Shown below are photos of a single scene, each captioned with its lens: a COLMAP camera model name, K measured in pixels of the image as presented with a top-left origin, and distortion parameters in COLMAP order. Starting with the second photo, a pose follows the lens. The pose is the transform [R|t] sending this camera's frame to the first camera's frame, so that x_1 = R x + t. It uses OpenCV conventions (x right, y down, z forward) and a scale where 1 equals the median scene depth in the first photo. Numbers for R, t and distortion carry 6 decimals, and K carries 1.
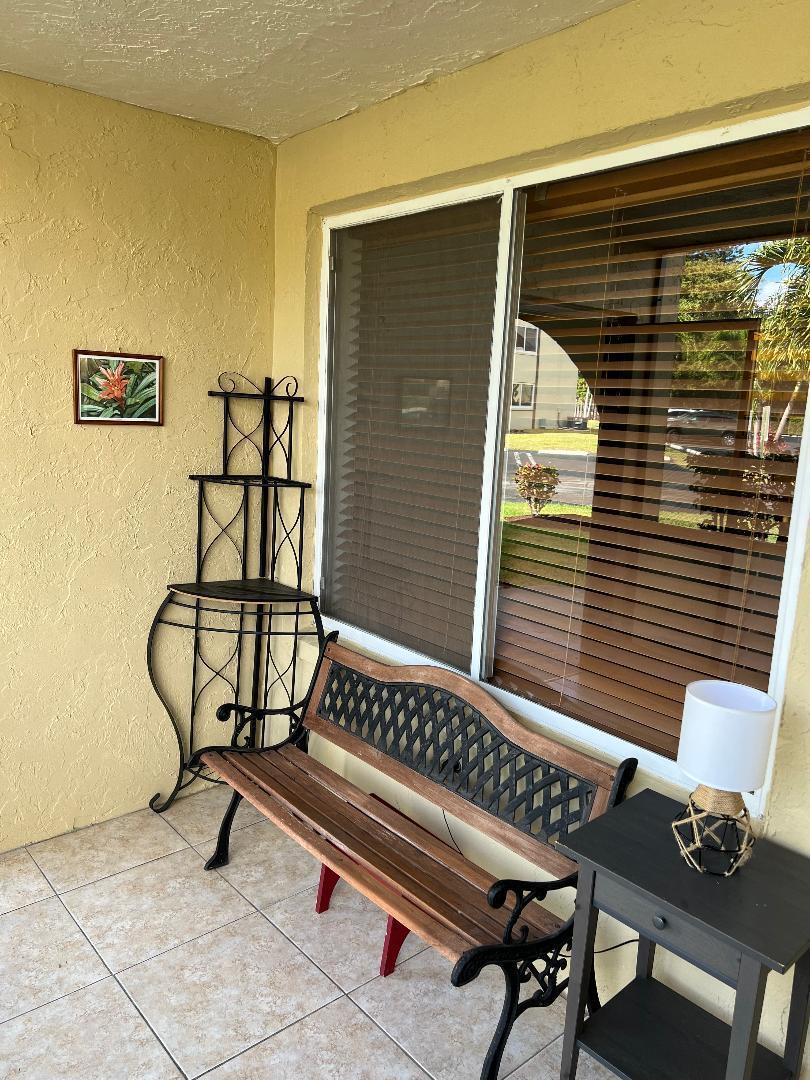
lens RADIAL K [[796.1, 0, 403.4], [0, 796.1, 538.6], [0, 0, 1]] dist [0.009441, 0.001186]
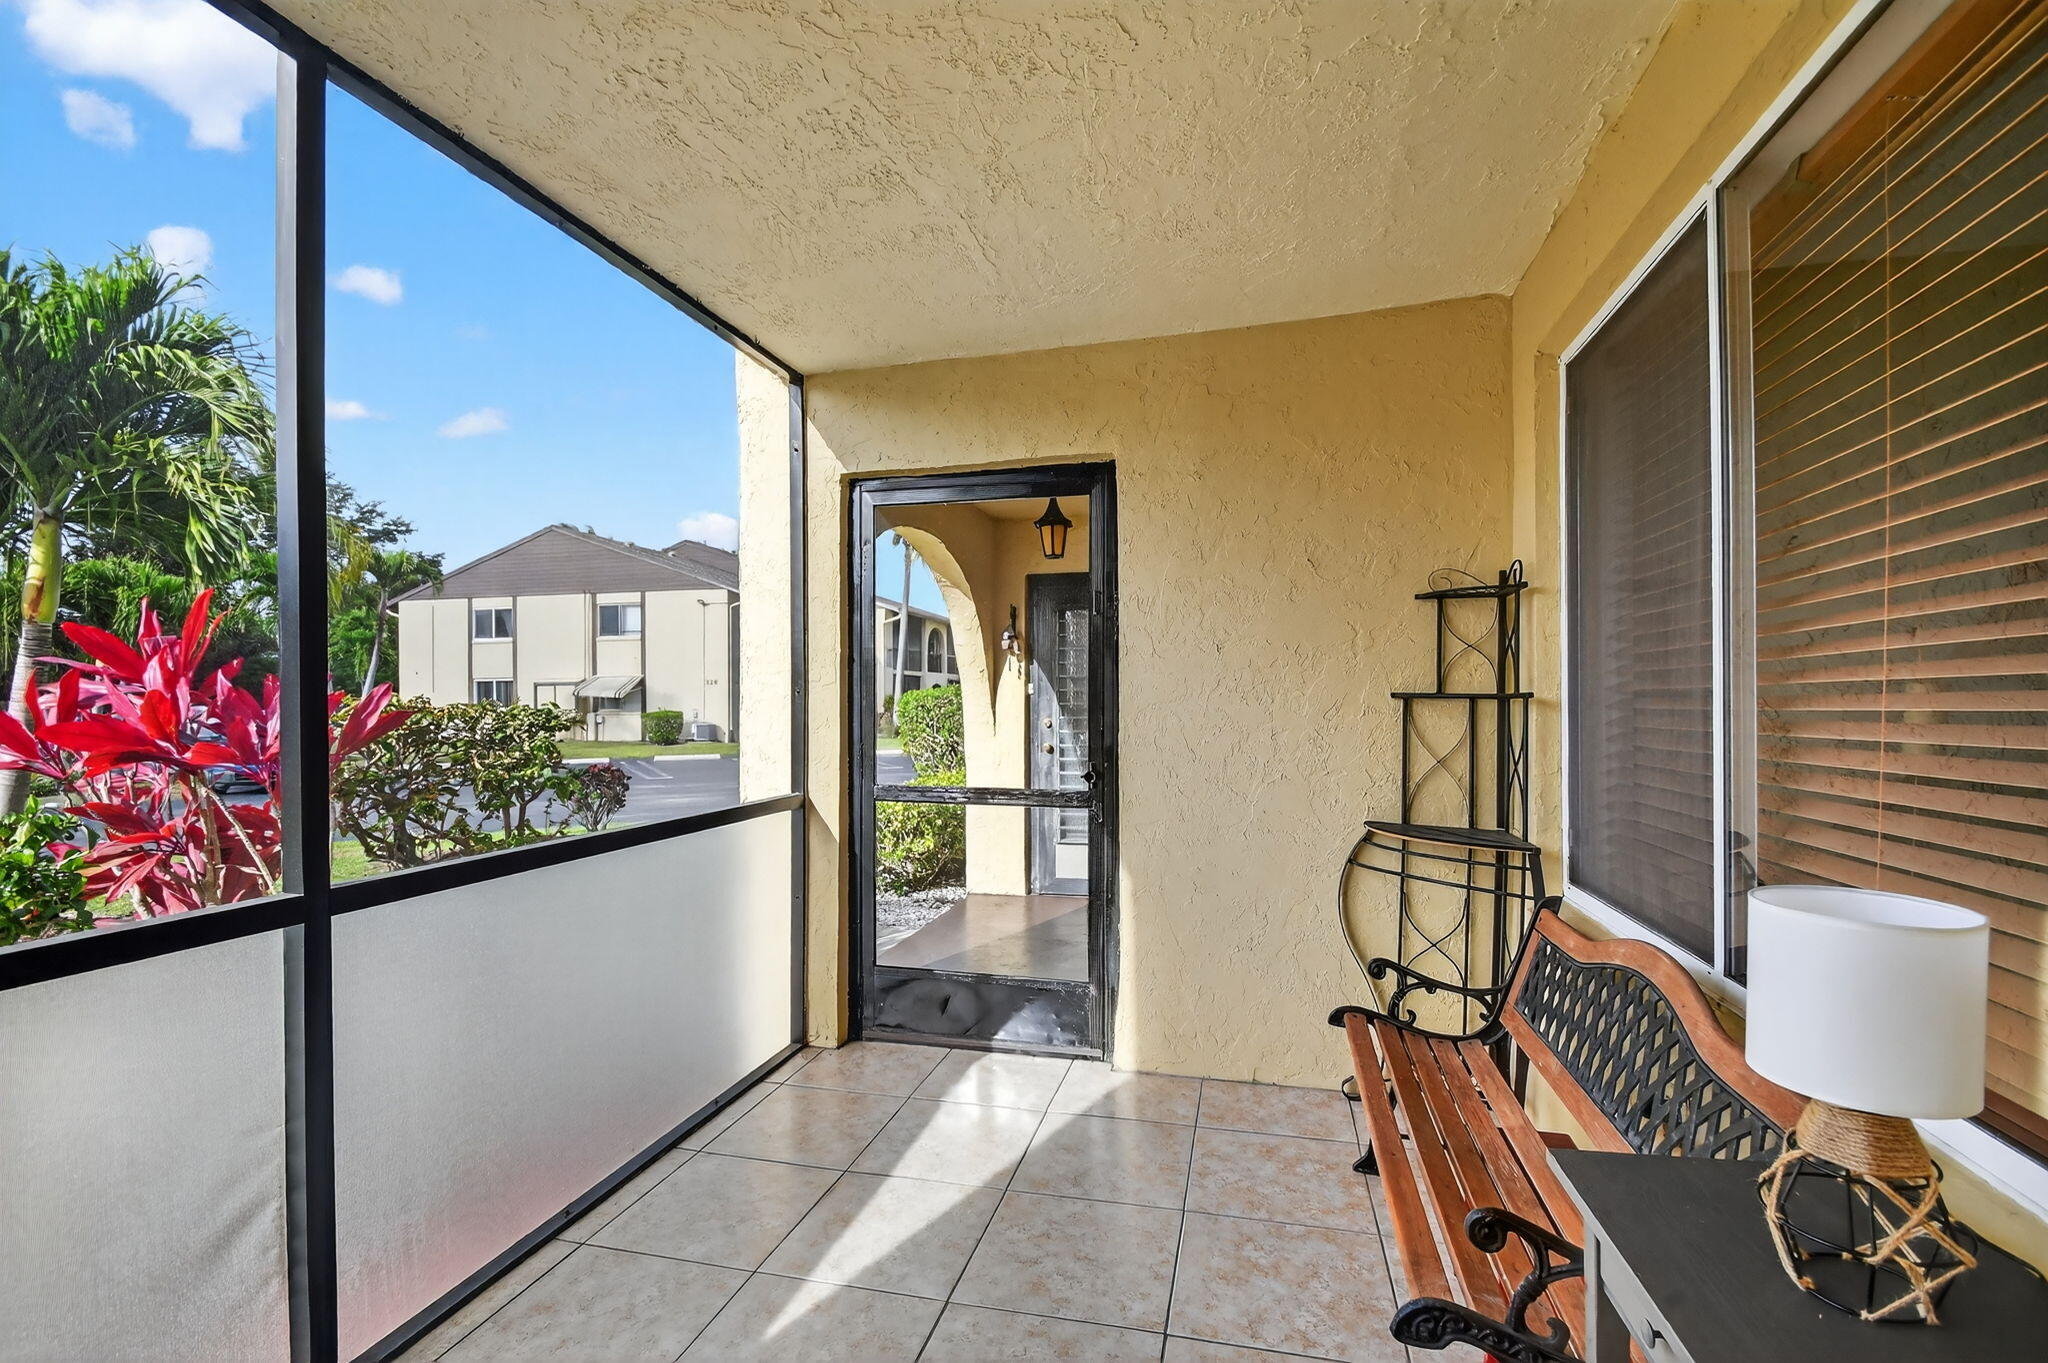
lens RADIAL K [[895.9, 0, 1026.4], [0, 895.9, 695.5], [0, 0, 1]] dist [0.003846, -0.012229]
pose [[0.569017, -0.055643, -0.820441, 0.292905], [-0.108498, 0.983906, -0.141977, 0.101184], [0.815137, 0.169803, 0.553822, 0.143643]]
